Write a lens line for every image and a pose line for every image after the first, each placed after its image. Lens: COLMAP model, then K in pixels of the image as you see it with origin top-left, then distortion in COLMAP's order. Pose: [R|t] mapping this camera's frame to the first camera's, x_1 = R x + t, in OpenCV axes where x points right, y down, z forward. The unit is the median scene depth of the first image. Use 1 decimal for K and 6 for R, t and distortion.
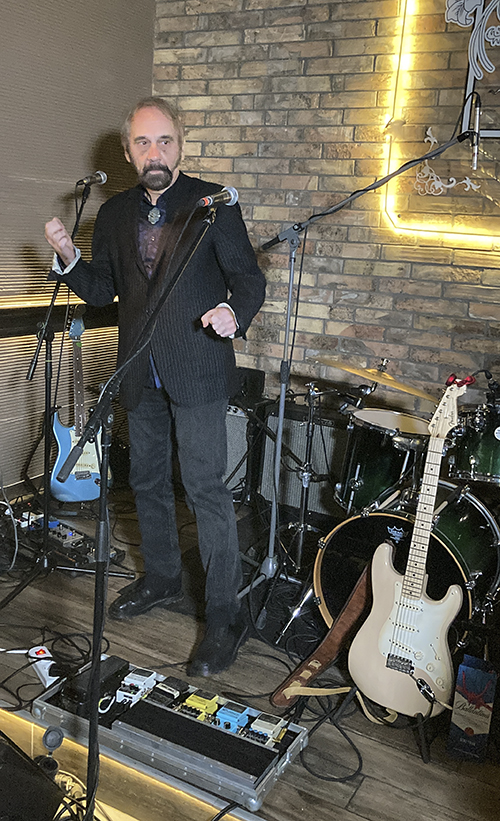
lens RADIAL K [[819.6, 0, 250.5], [0, 819.6, 384.3], [0, 0, 1]] dist [0.004959, 0.000000]
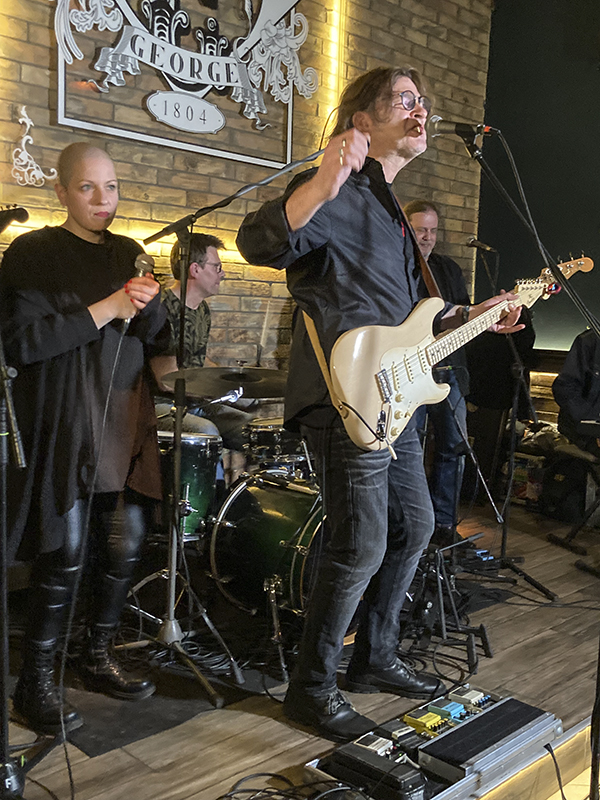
lens RADIAL K [[873.9, 0, 316.5], [0, 873.9, 405.3], [0, 0, 1]] dist [0.009730, 0.000000]
pose [[0.269512, -0.167228, 0.948366, -0.679925], [0.153919, 0.979627, 0.128998, -0.085541], [-0.950617, 0.111205, 0.289761, 0.524203]]
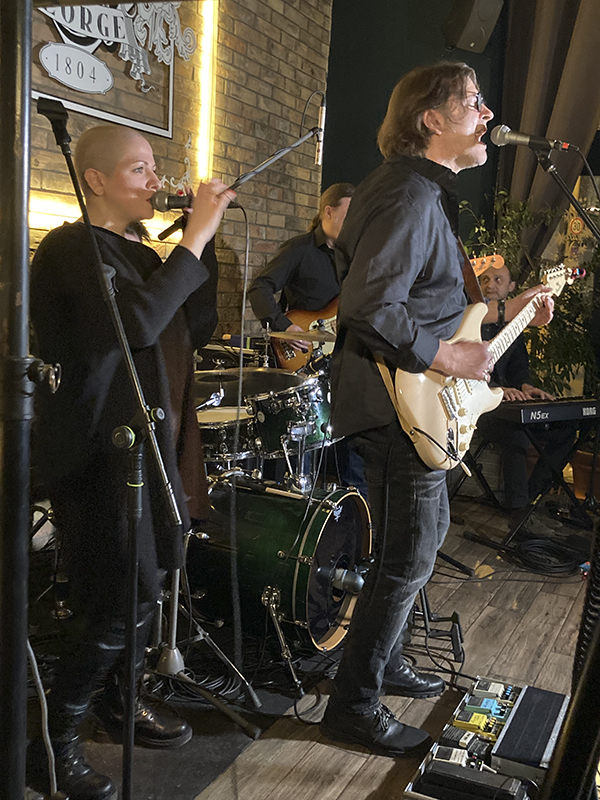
lens RADIAL K [[873.9, 0, 326.6], [0, 873.9, 396.4], [0, 0, 1]] dist [0.009730, 0.000000]
pose [[-0.069541, -0.217143, 0.973660, -0.669452], [0.113423, 0.967972, 0.223975, -0.167654], [-0.991110, 0.126011, -0.042684, 0.784655]]
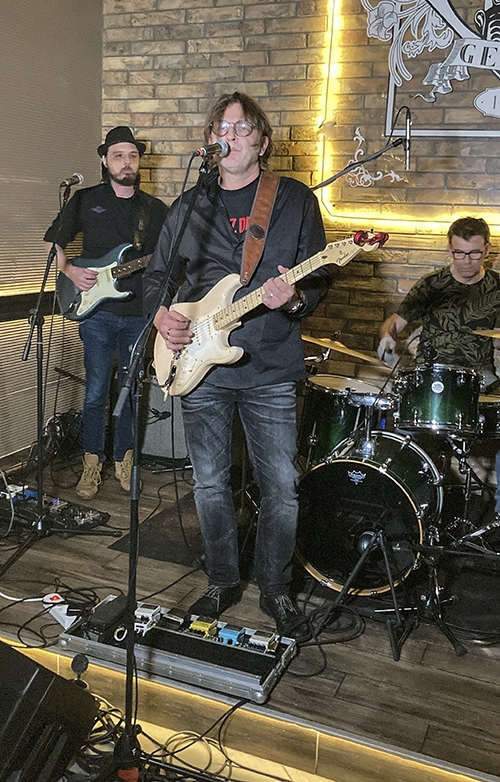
lens RADIAL K [[820.2, 0, 252.6], [0, 820.2, 345.5], [0, 0, 1]] dist [0.018002, 0.000000]
pose [[0.993667, -0.039835, 0.105071, -0.065137], [0.042515, 0.998822, -0.023388, 0.011436], [-0.104016, 0.027707, 0.994190, -0.125252]]
